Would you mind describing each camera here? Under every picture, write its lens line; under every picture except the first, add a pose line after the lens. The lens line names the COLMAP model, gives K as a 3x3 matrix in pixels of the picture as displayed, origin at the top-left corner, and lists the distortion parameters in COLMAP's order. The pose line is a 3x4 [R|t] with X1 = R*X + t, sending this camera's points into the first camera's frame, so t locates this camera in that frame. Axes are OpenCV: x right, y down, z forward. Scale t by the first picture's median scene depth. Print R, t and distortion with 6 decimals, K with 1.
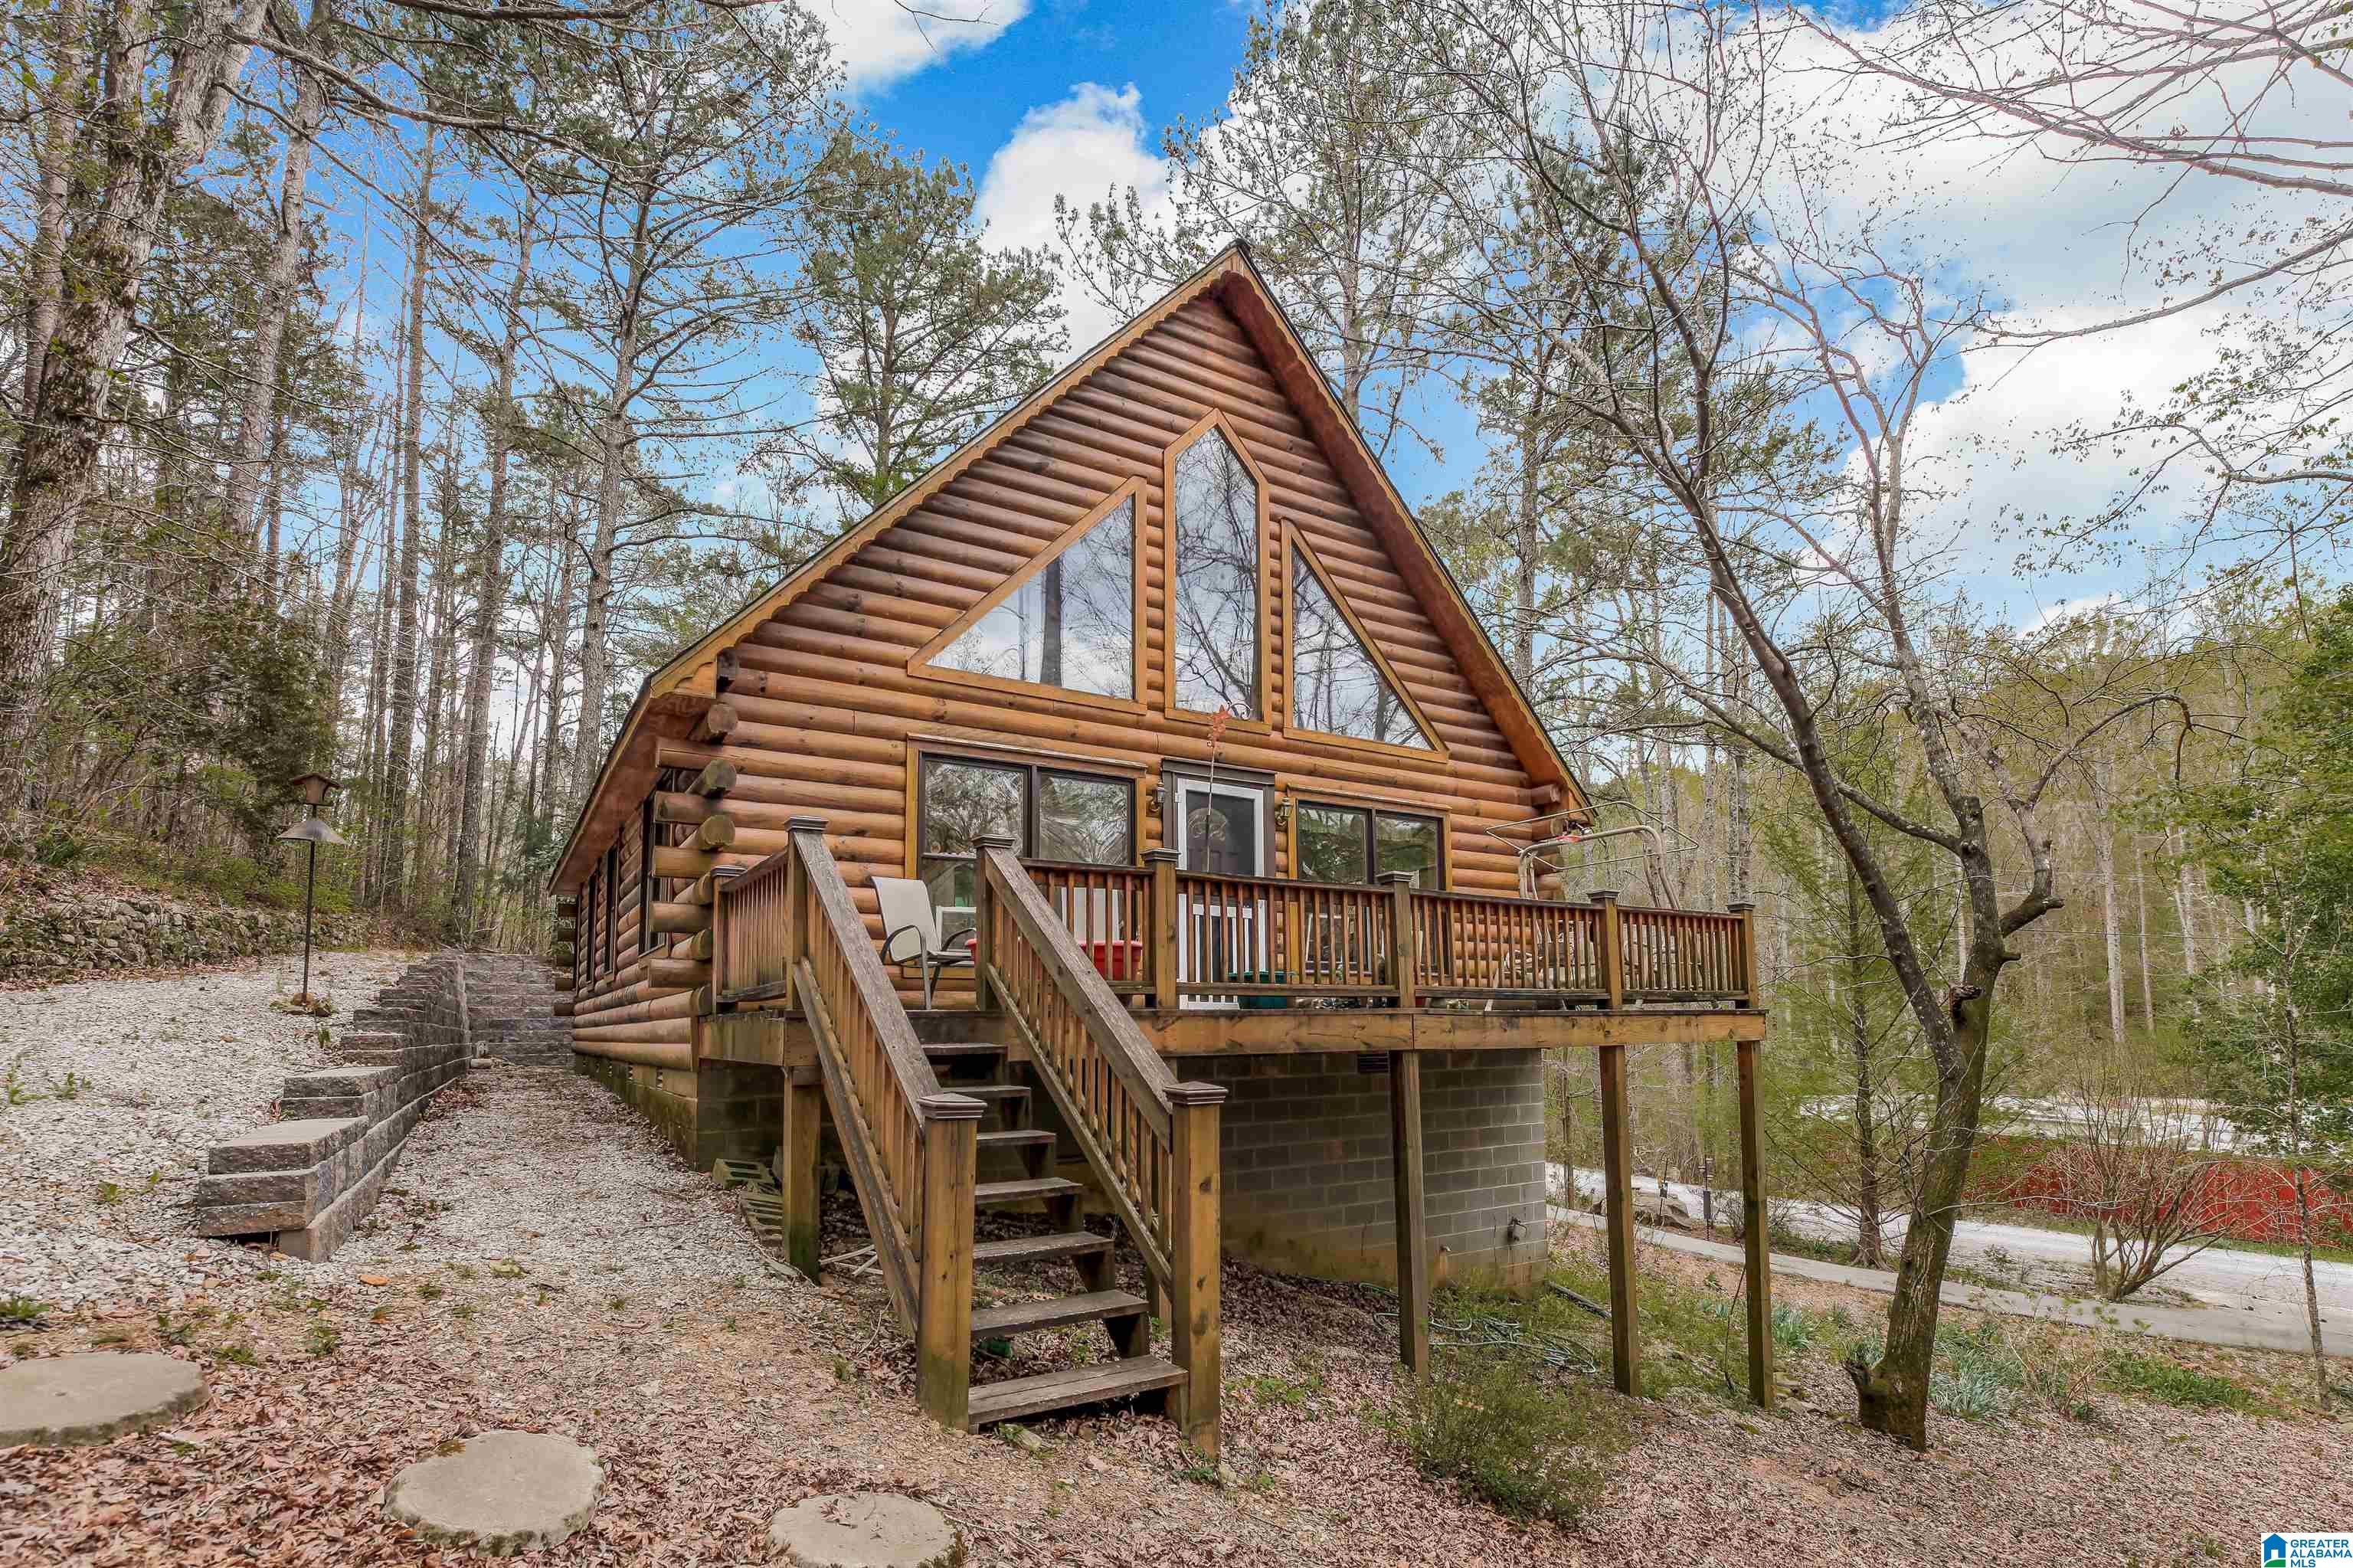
lens RADIAL K [[1149.6, 0, 1180.1], [0, 1149.6, 783.5], [0, 0, 1]] dist [0.000053, 0.000195]
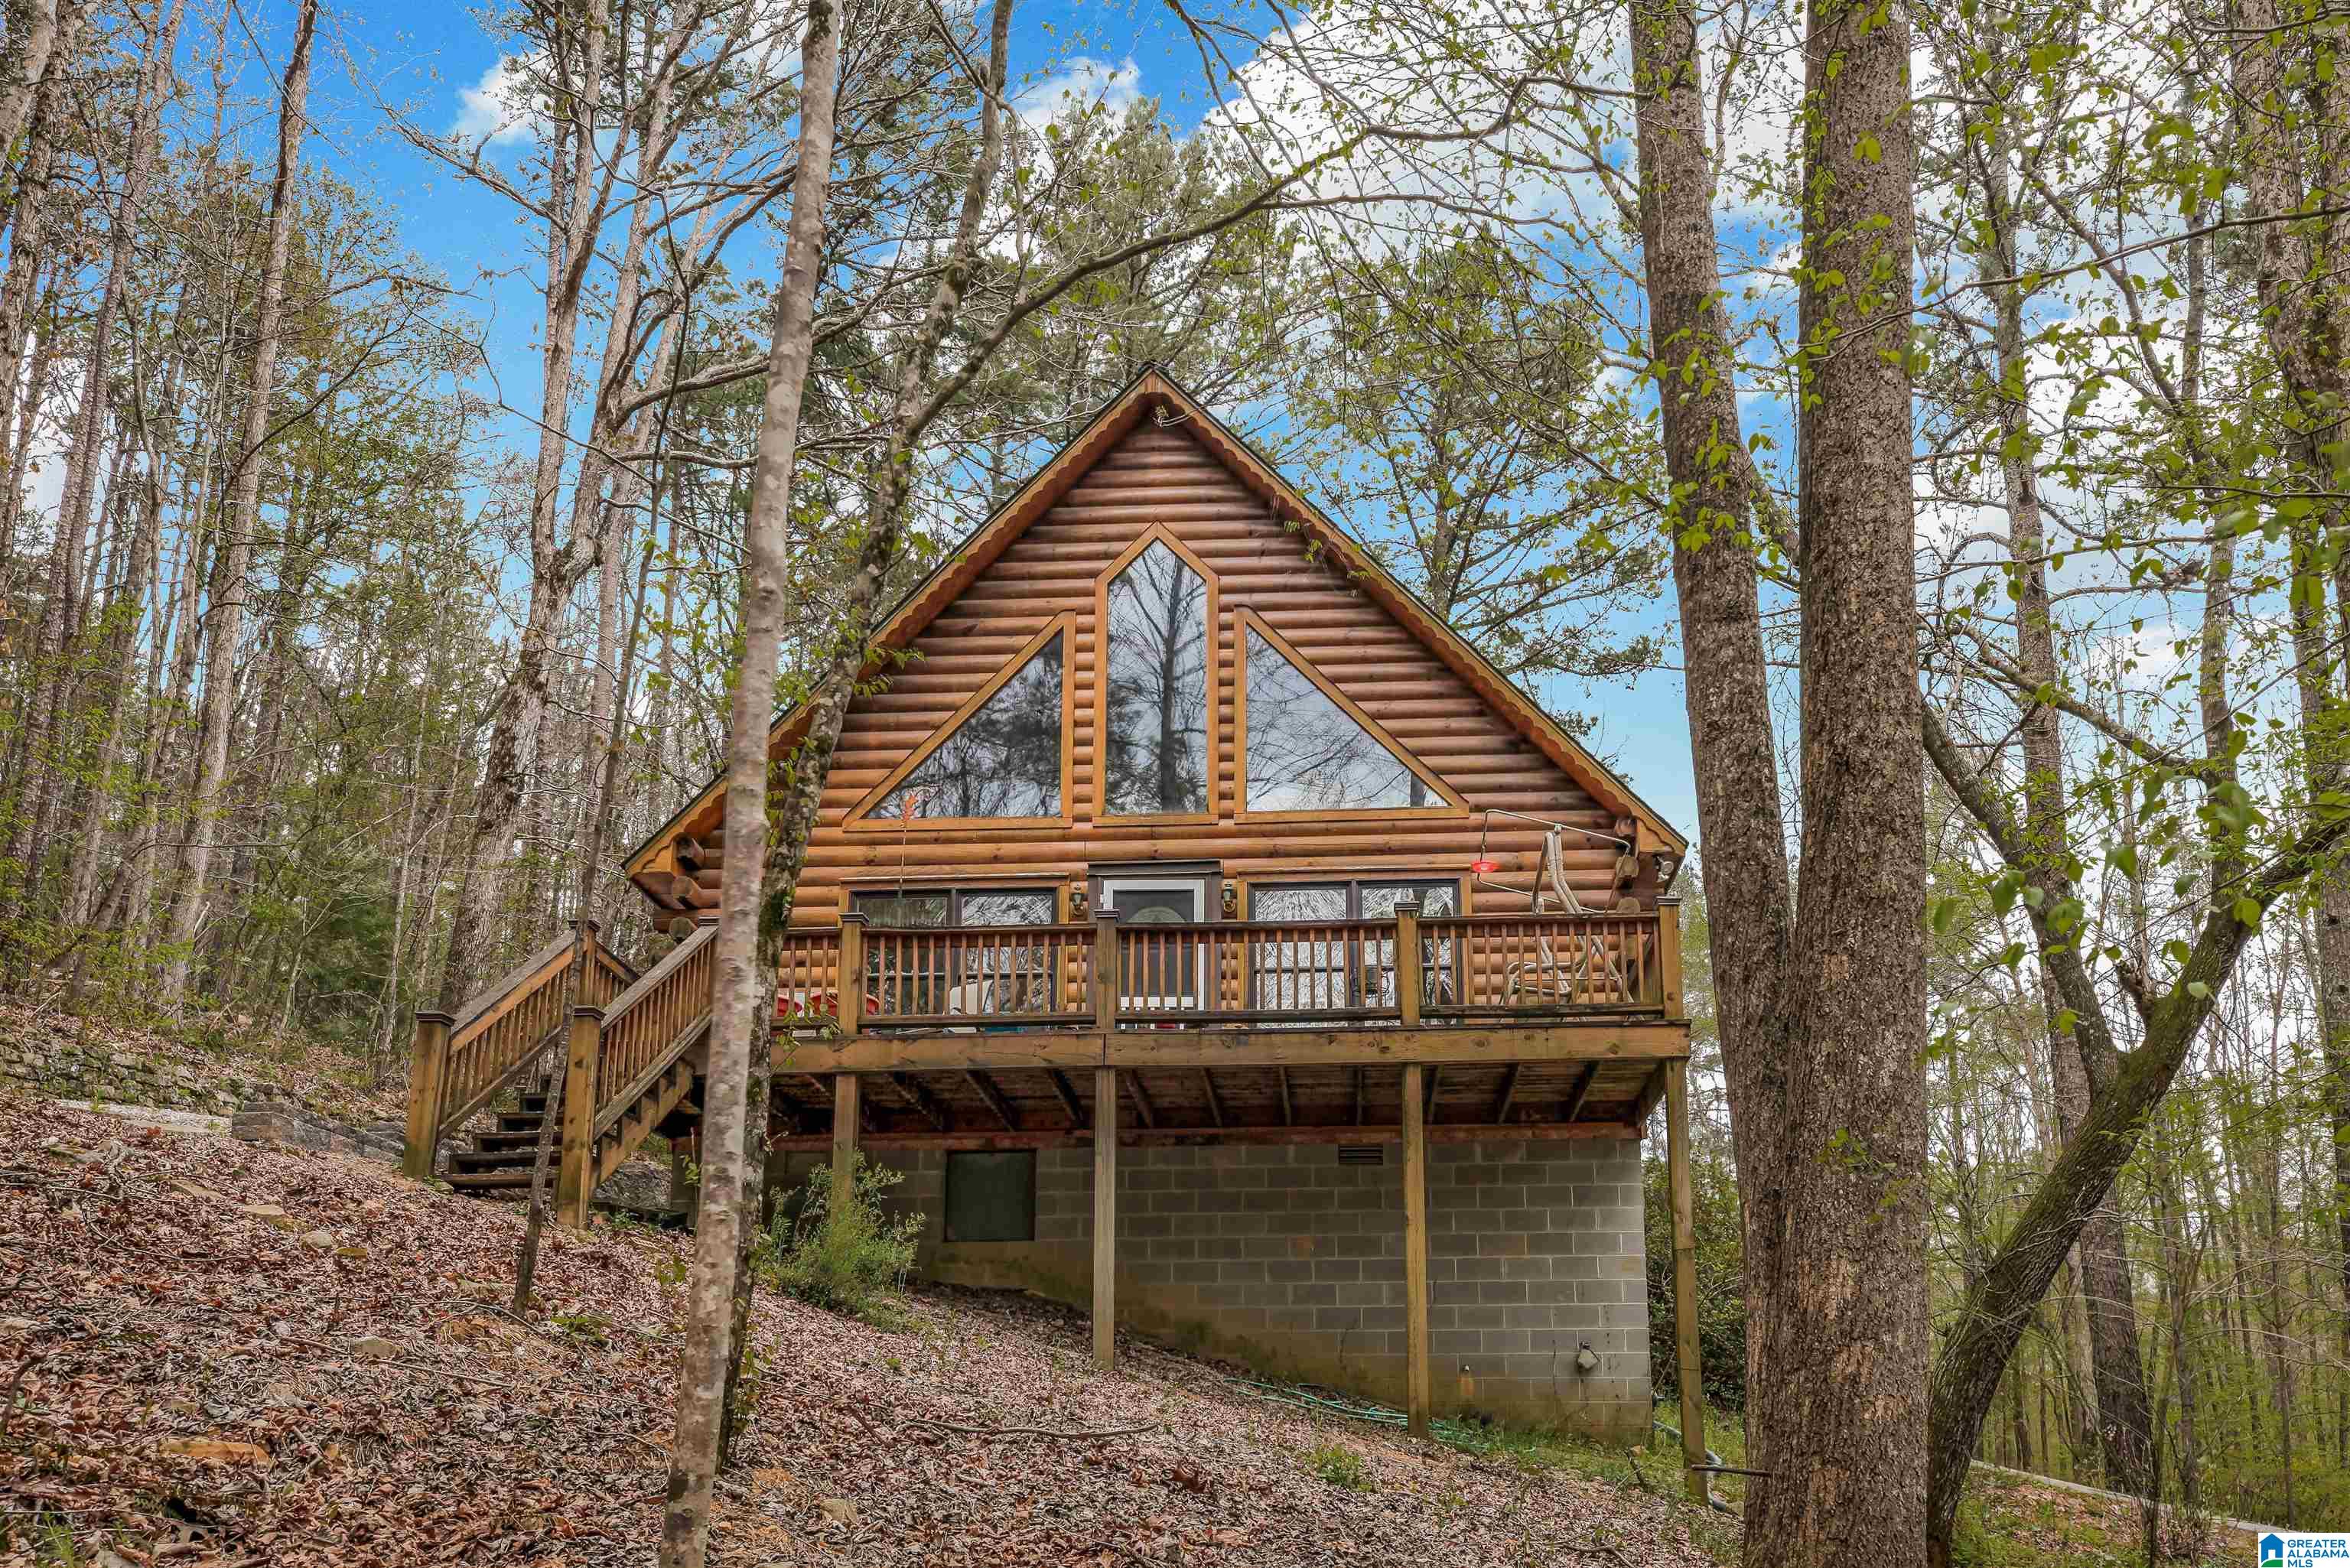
lens RADIAL K [[1858.3, 0, 1173.6], [0, 1858.3, 783.7], [0, 0, 1]] dist [0.007977, 0.000520]
pose [[0.792575, -0.219169, -0.569025, 0.950906], [0.111982, 0.969618, -0.217488, 0.262771], [0.599403, 0.108655, 0.793038, -0.272148]]
